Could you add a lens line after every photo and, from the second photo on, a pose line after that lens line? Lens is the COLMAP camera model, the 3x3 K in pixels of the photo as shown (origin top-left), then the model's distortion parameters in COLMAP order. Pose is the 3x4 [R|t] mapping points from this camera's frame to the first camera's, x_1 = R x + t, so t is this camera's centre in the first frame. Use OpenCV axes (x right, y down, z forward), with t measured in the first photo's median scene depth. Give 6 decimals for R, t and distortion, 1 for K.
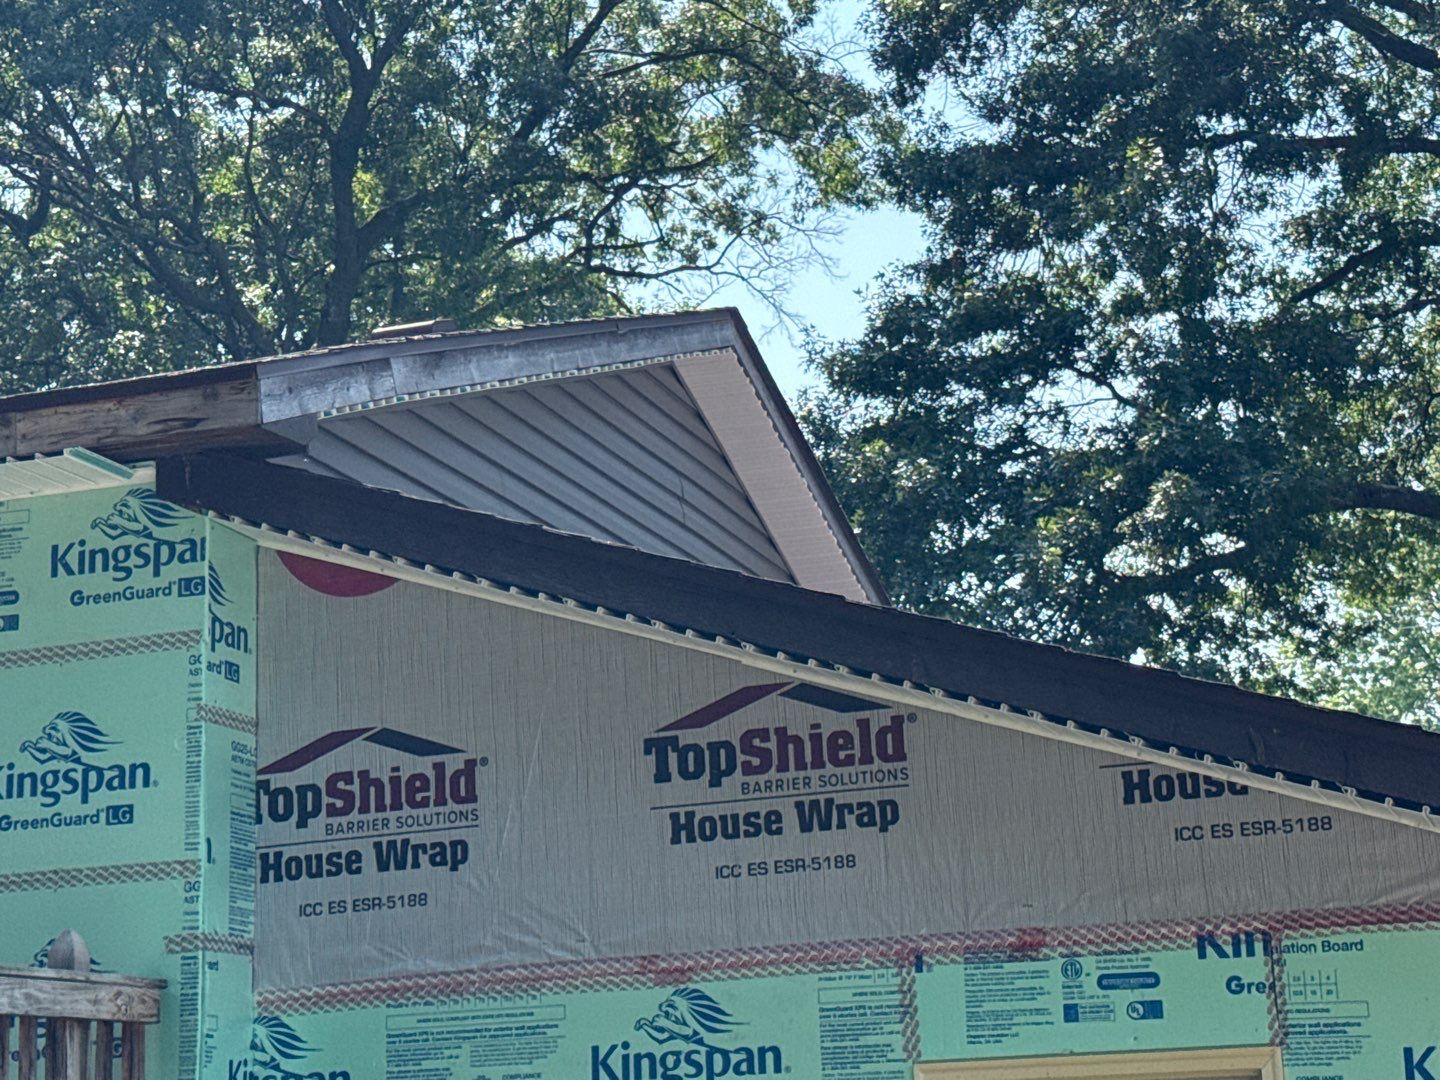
lens RADIAL K [[2724.5, 0, 743.1], [0, 2724.5, 538.4], [0, 0, 1]] dist [0.148347, -0.065873]
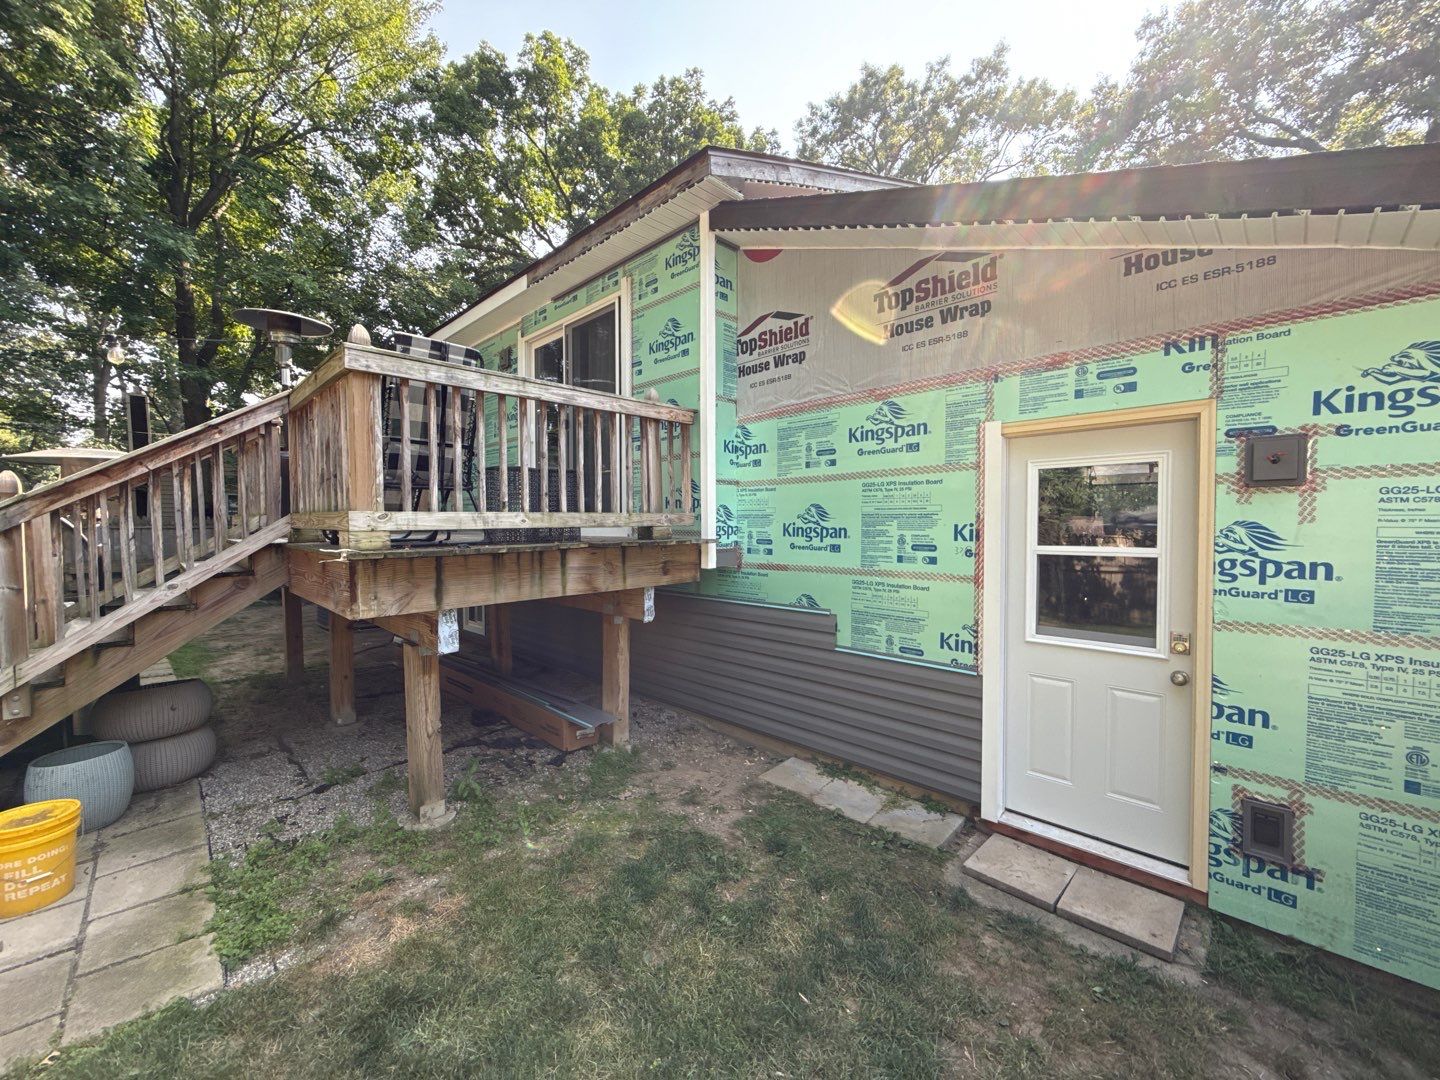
lens RADIAL K [[569.9, 0, 720.0], [0, 569.9, 540.0], [0, 0, 1]] dist [0.000641, -0.000654]
pose [[0.890822, 0.051446, -0.451430, 0.076759], [0.069188, 0.966621, 0.246691, 0.148422], [0.449053, -0.250991, 0.857528, 0.489101]]
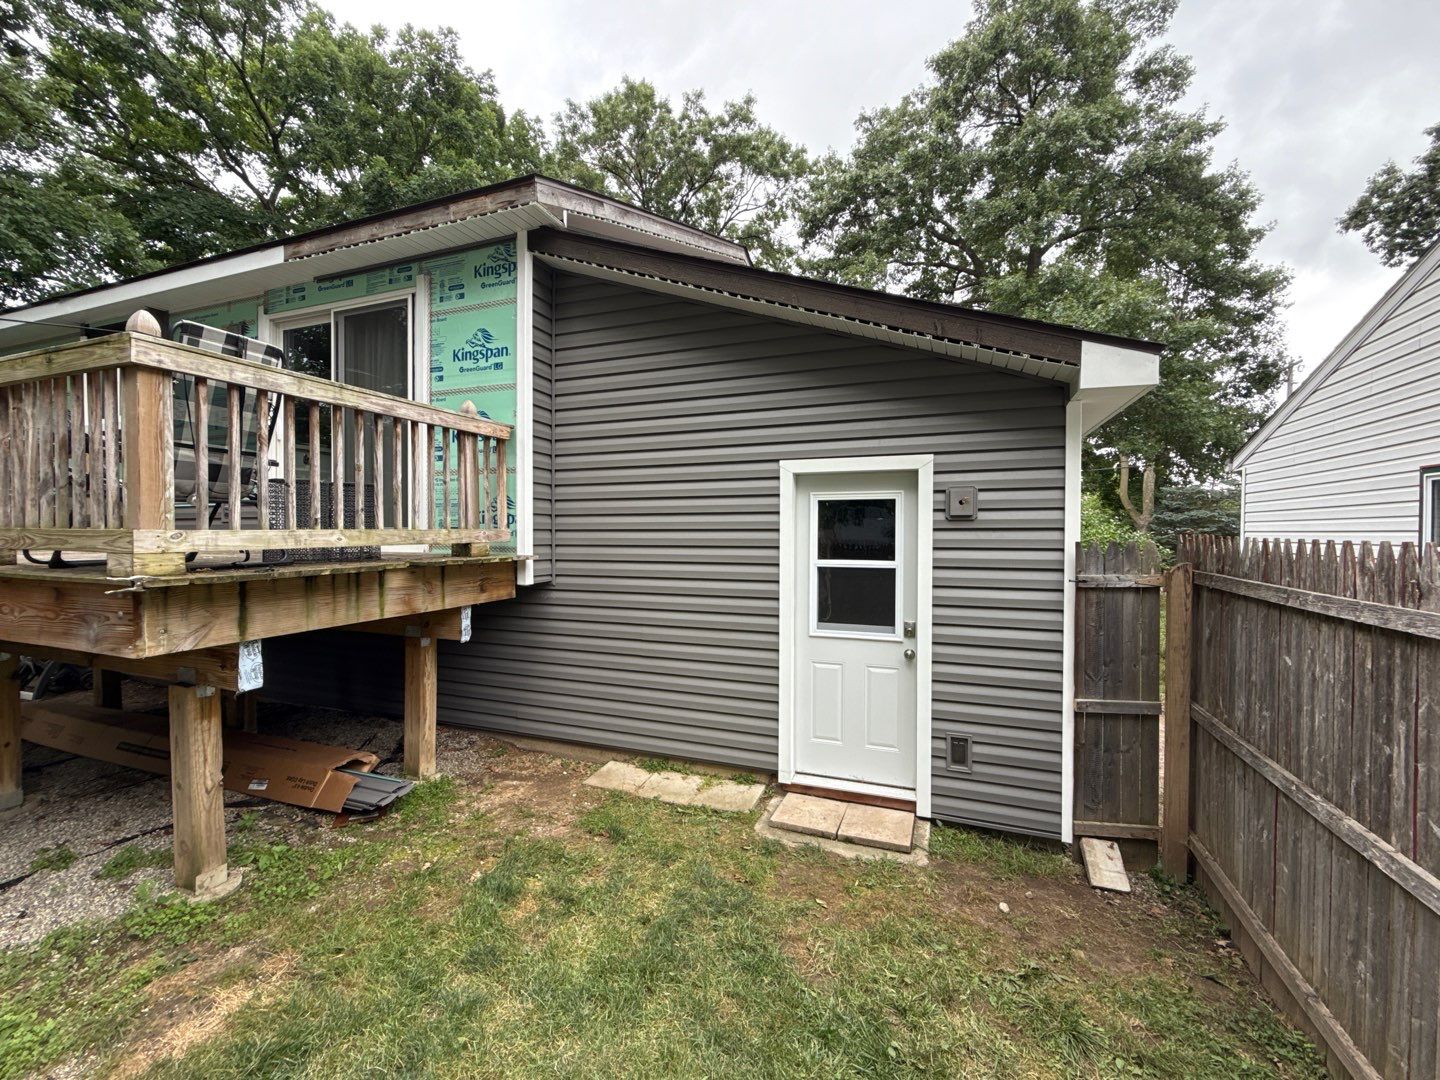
lens RADIAL K [[598.9, 0, 721.8], [0, 598.9, 543.8], [0, 0, 1]] dist [-0.002600, -0.000894]
pose [[0.997460, 0.044371, -0.055721, 0.037136], [-0.029460, 0.969221, 0.244422, 0.123661], [0.064851, -0.242160, 0.968067, 0.407691]]
